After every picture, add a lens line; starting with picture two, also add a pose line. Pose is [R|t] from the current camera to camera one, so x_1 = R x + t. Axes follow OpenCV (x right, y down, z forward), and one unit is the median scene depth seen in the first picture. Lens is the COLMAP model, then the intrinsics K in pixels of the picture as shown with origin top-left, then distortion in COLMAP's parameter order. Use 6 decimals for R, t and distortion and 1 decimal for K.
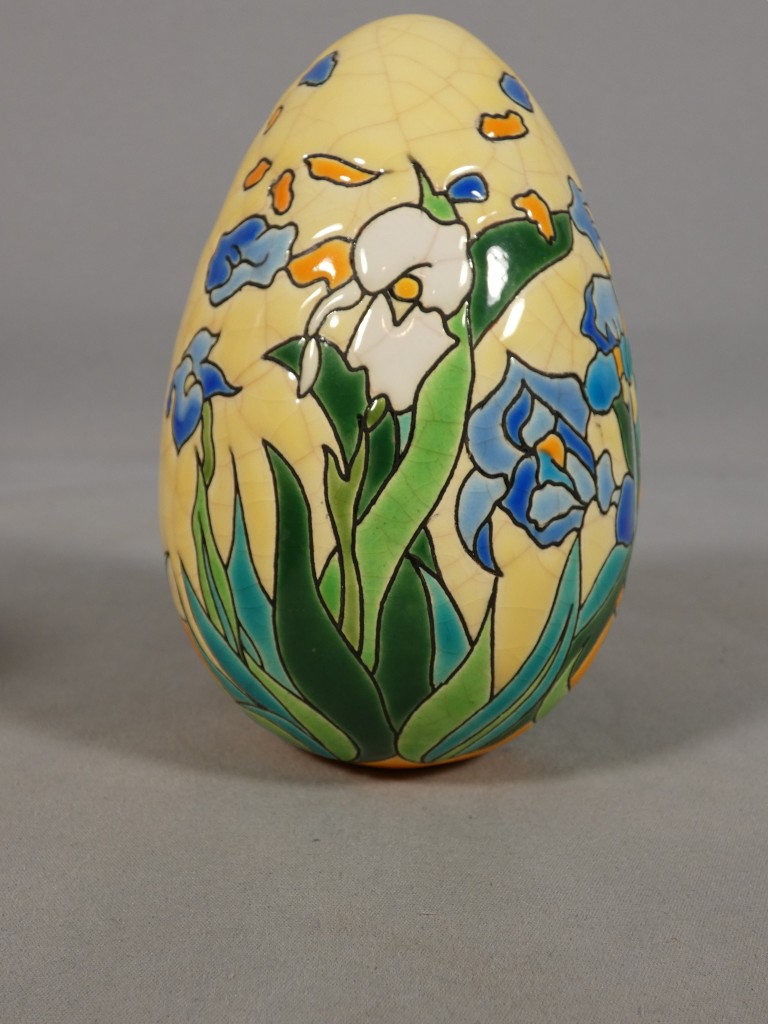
lens RADIAL K [[903.8, 0, 384.0], [0, 903.8, 512.0], [0, 0, 1]] dist [-0.001636, 0.002874]
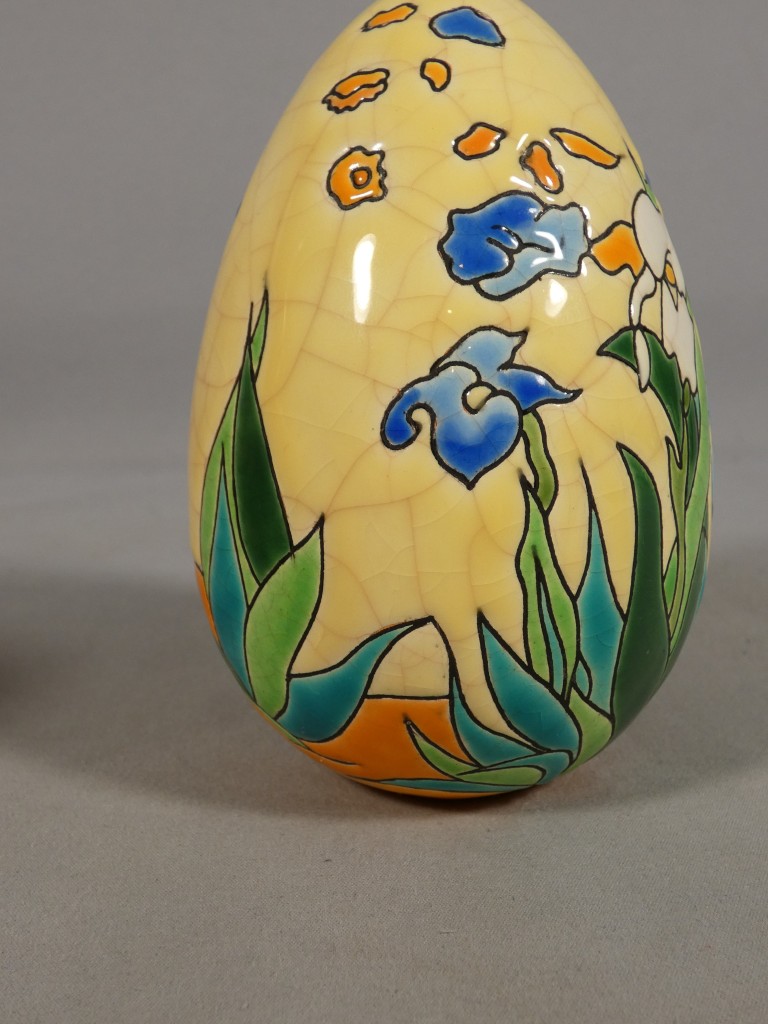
lens RADIAL K [[903.8, 0, 384.0], [0, 903.8, 512.0], [0, 0, 1]] dist [-0.001636, 0.002874]
pose [[0.589032, -0.212858, 0.779572, -0.967538], [0.210384, 0.971813, 0.106386, -0.154403], [-0.780244, 0.101345, 0.617211, 0.613467]]
